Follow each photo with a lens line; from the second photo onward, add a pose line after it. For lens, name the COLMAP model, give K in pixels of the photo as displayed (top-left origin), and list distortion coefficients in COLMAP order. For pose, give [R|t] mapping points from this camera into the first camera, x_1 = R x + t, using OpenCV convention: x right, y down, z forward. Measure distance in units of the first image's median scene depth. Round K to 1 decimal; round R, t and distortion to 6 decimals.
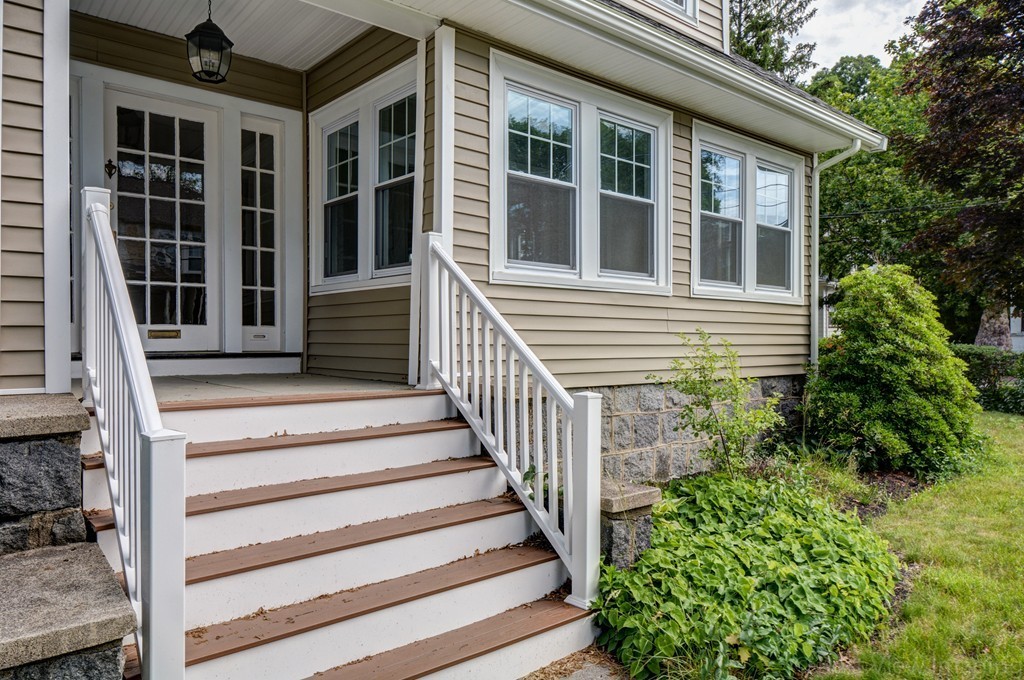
lens RADIAL K [[672.8, 0, 507.6], [0, 672.8, 340.7], [0, 0, 1]] dist [0.014638, 0.004271]
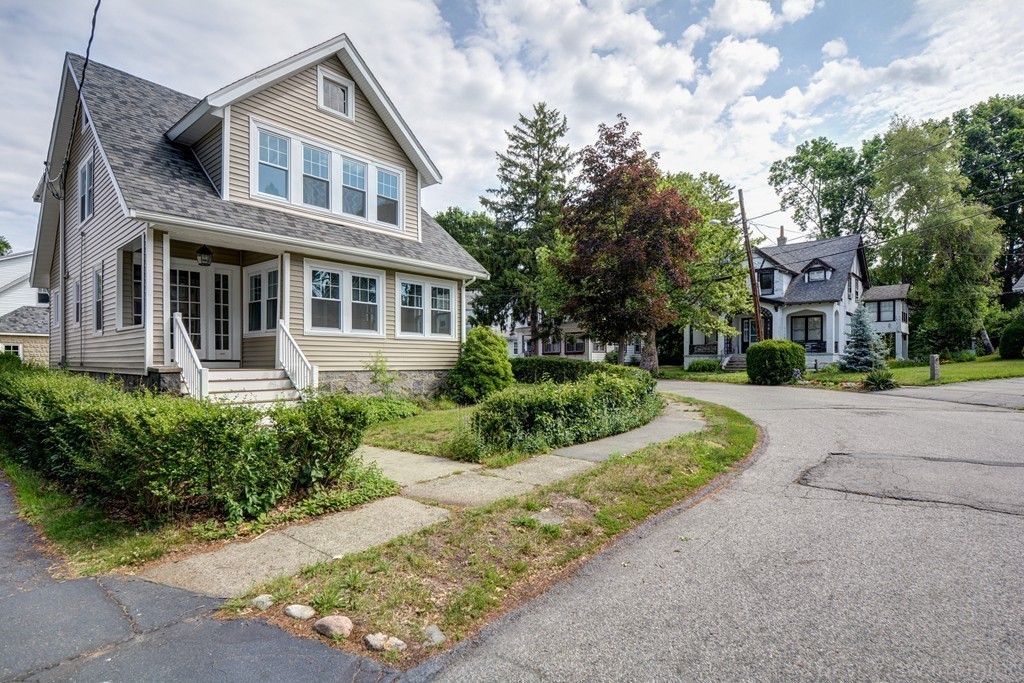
lens RADIAL K [[527.9, 0, 504.2], [0, 527.9, 360.8], [0, 0, 1]] dist [0.008531, 0.000288]
pose [[0.990163, -0.004425, 0.139845, 0.424469], [0.005348, 0.999966, -0.006225, 0.040016], [-0.139813, 0.006912, 0.990154, -1.177446]]
